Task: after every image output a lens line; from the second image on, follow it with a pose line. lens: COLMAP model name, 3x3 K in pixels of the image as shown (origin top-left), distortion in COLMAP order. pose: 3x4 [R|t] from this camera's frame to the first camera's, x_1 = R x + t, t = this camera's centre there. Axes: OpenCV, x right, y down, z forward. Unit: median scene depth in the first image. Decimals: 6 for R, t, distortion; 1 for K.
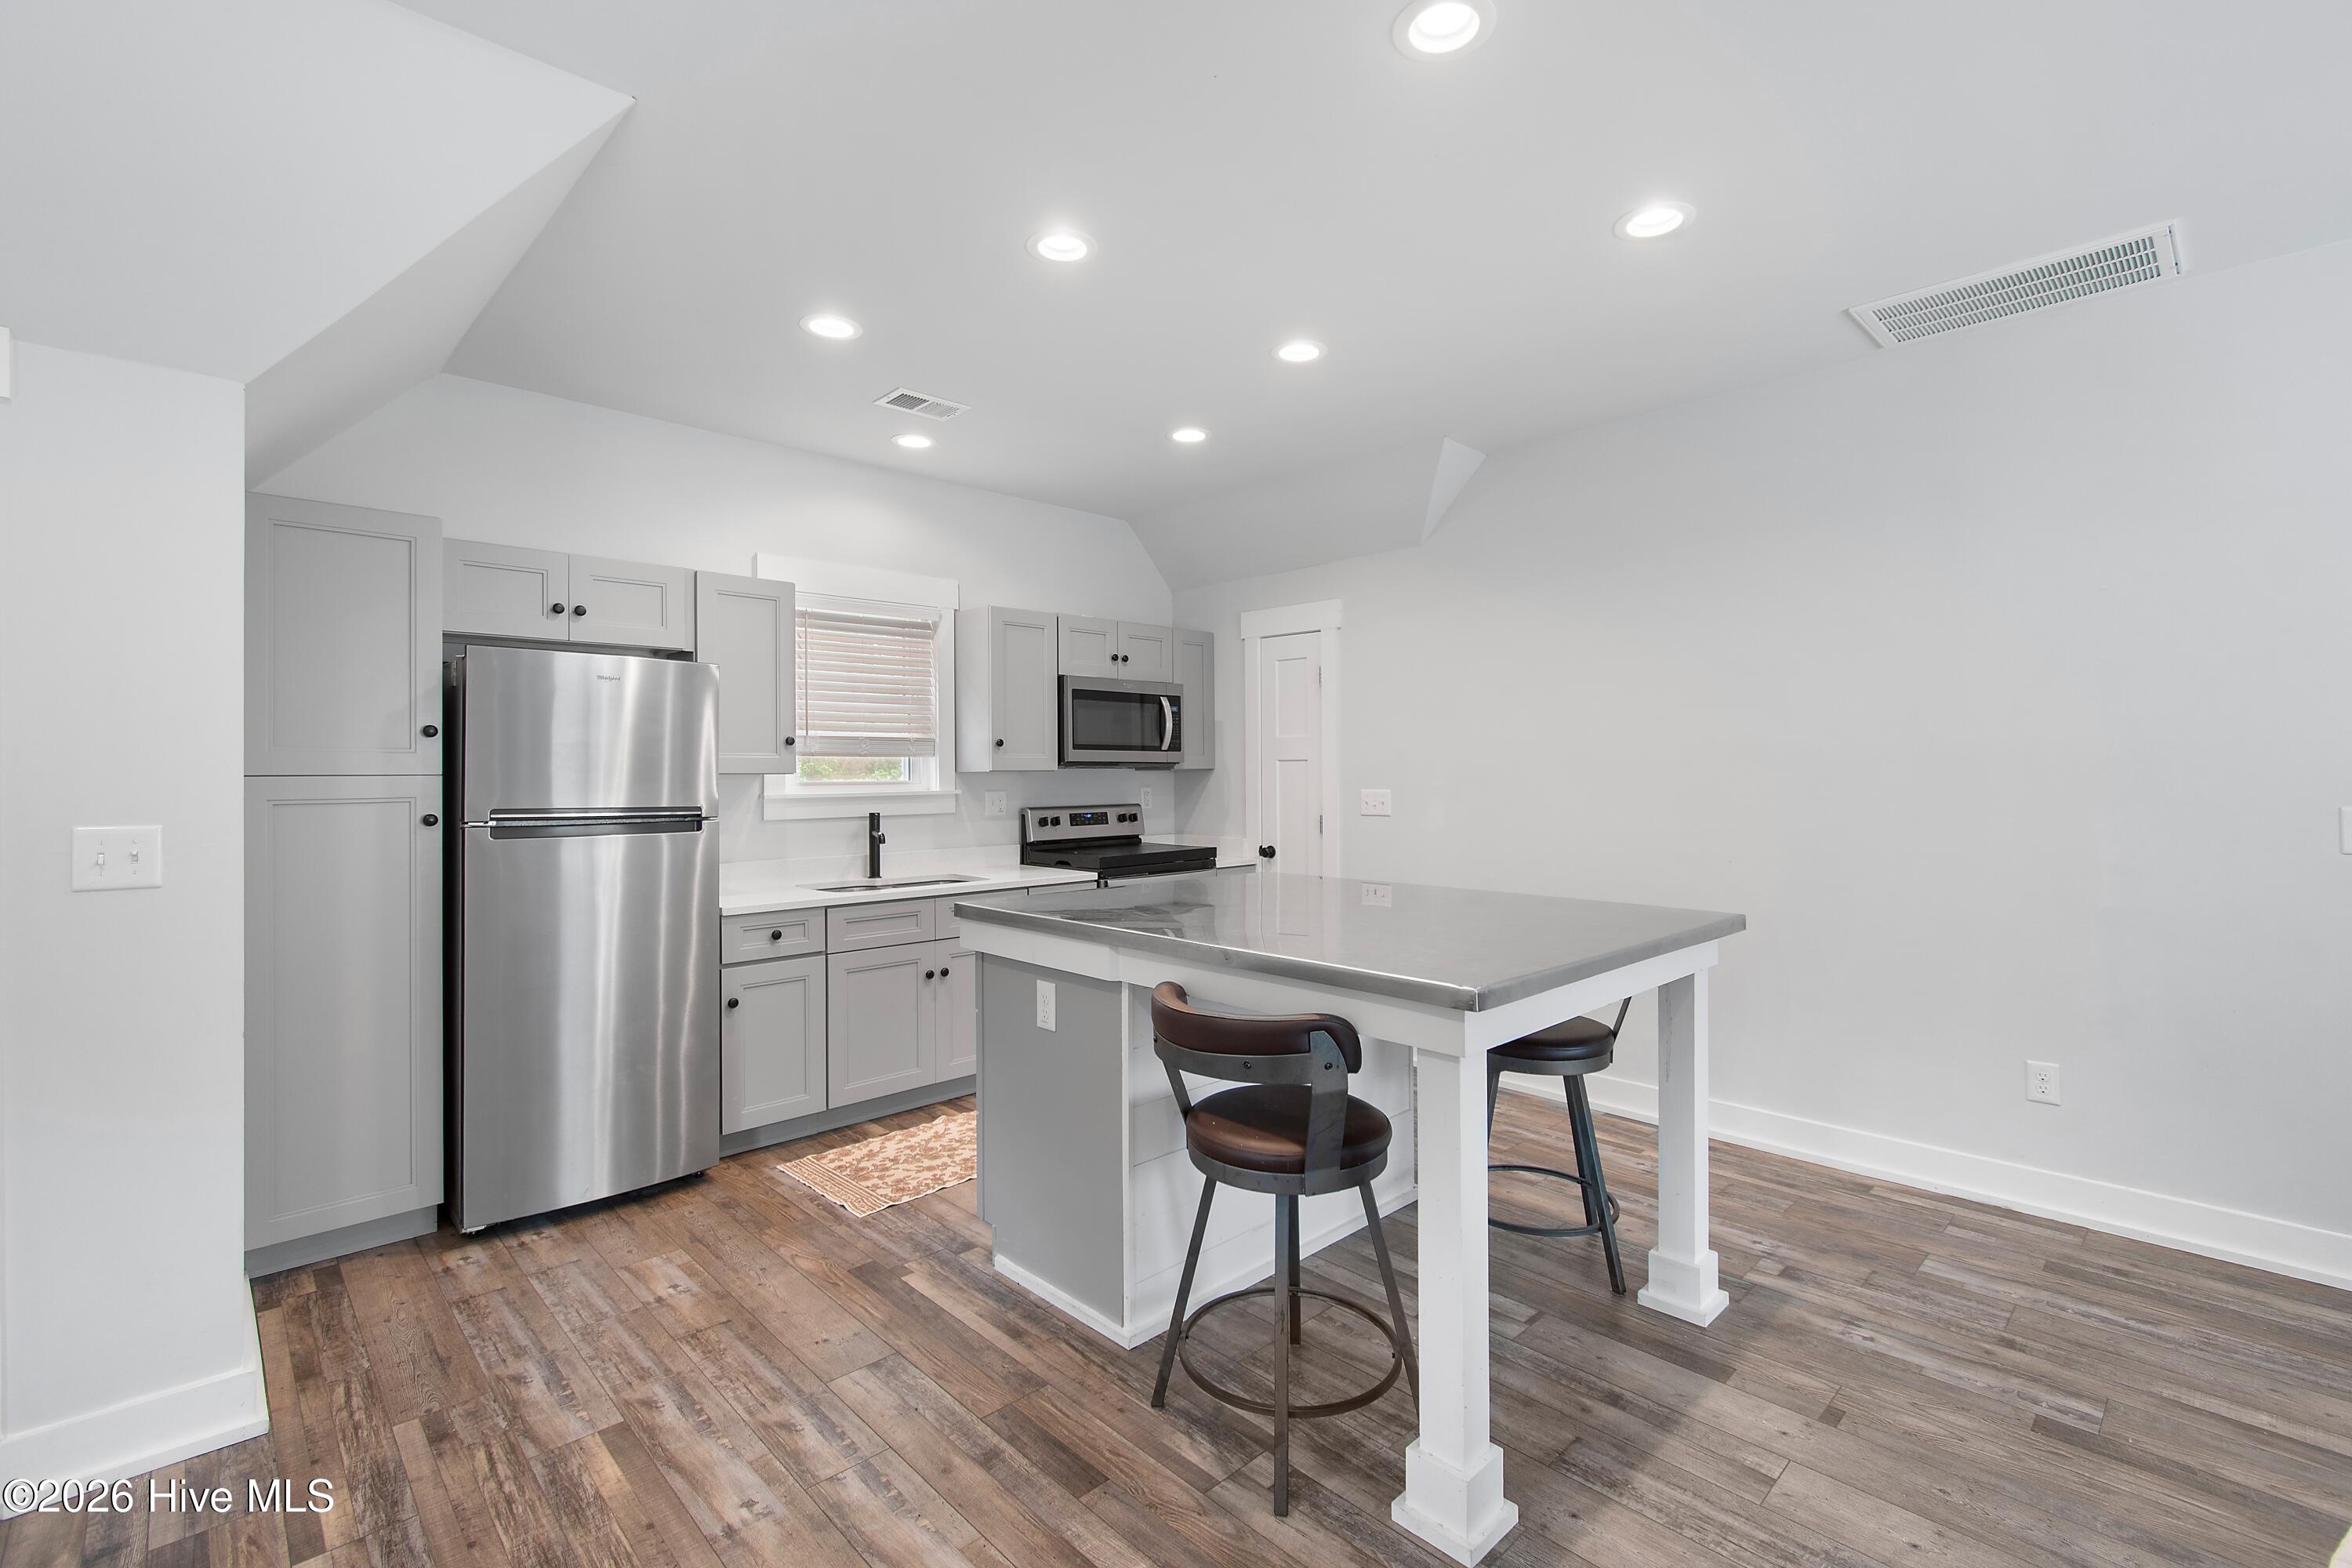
lens RADIAL K [[1033.4, 0, 1171.8], [0, 1033.4, 774.1], [0, 0, 1]] dist [-0.001437, -0.000068]
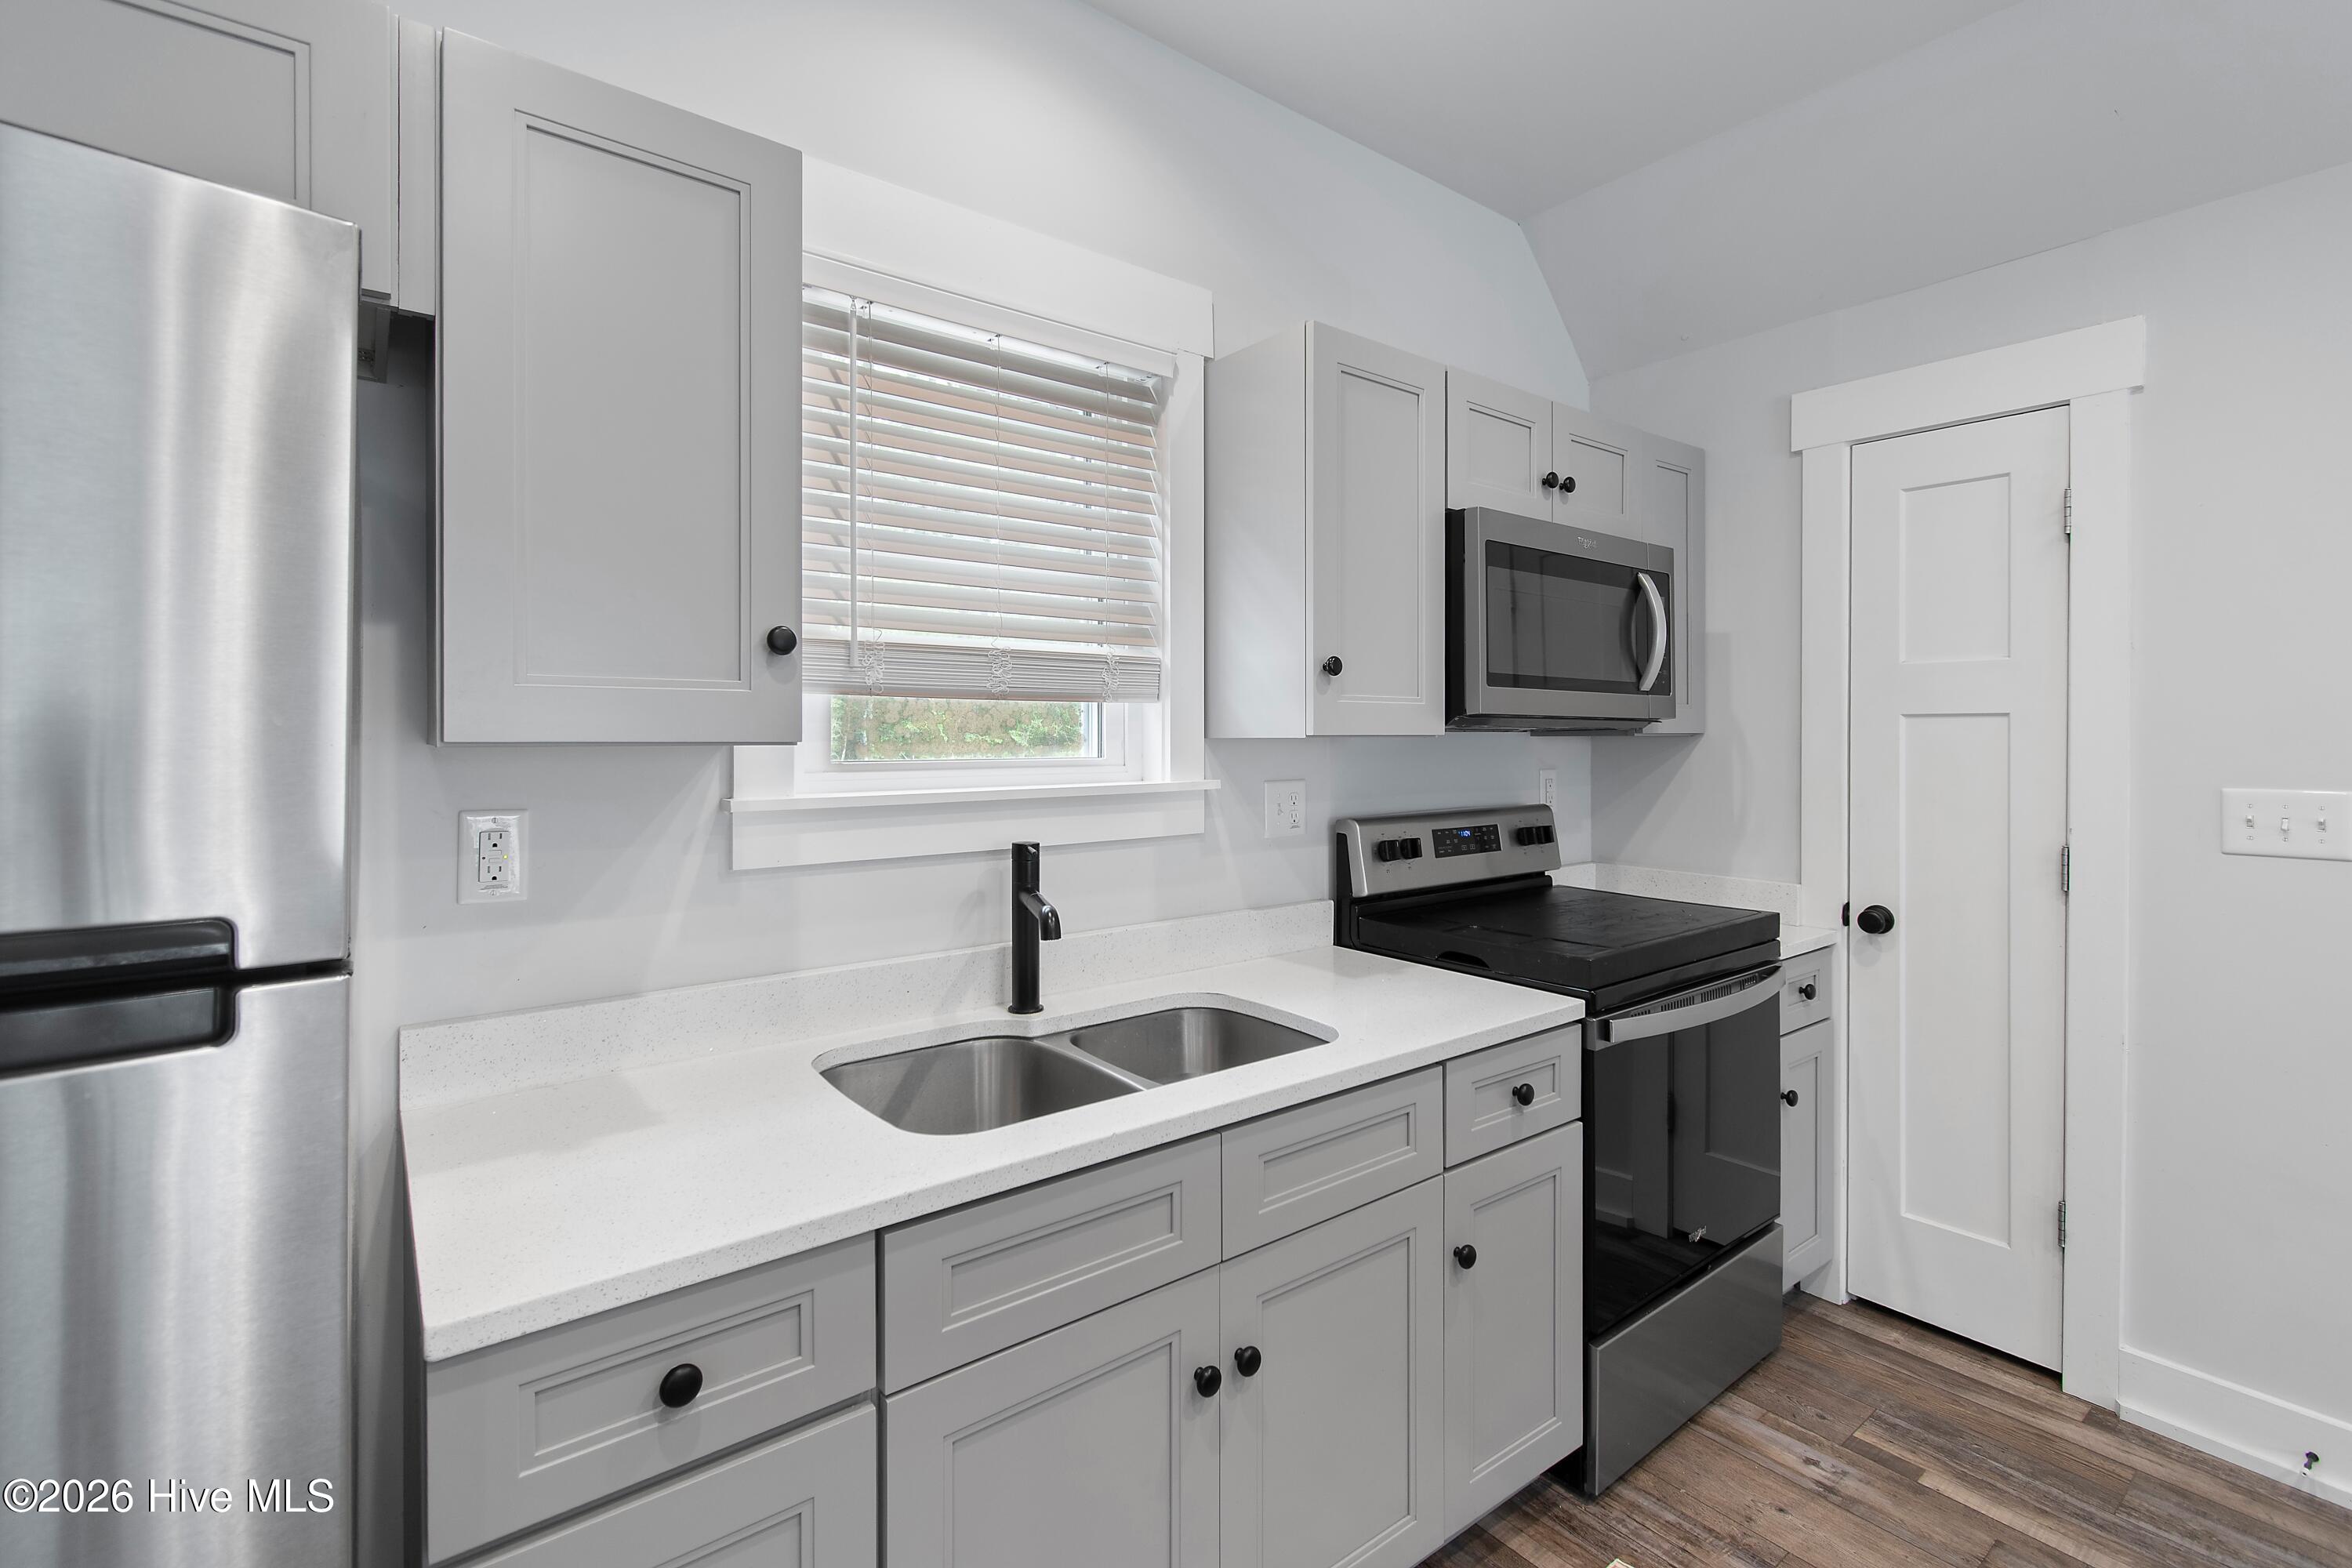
lens RADIAL K [[1033.4, 0, 1172.1], [0, 1033.4, 736.9], [0, 0, 1]] dist [-0.001437, -0.000068]
pose [[0.994743, 0.004406, -0.102312, -0.178580], [-0.004352, 0.999990, 0.000752, -0.003057], [0.102315, -0.000302, 0.994752, 0.571446]]
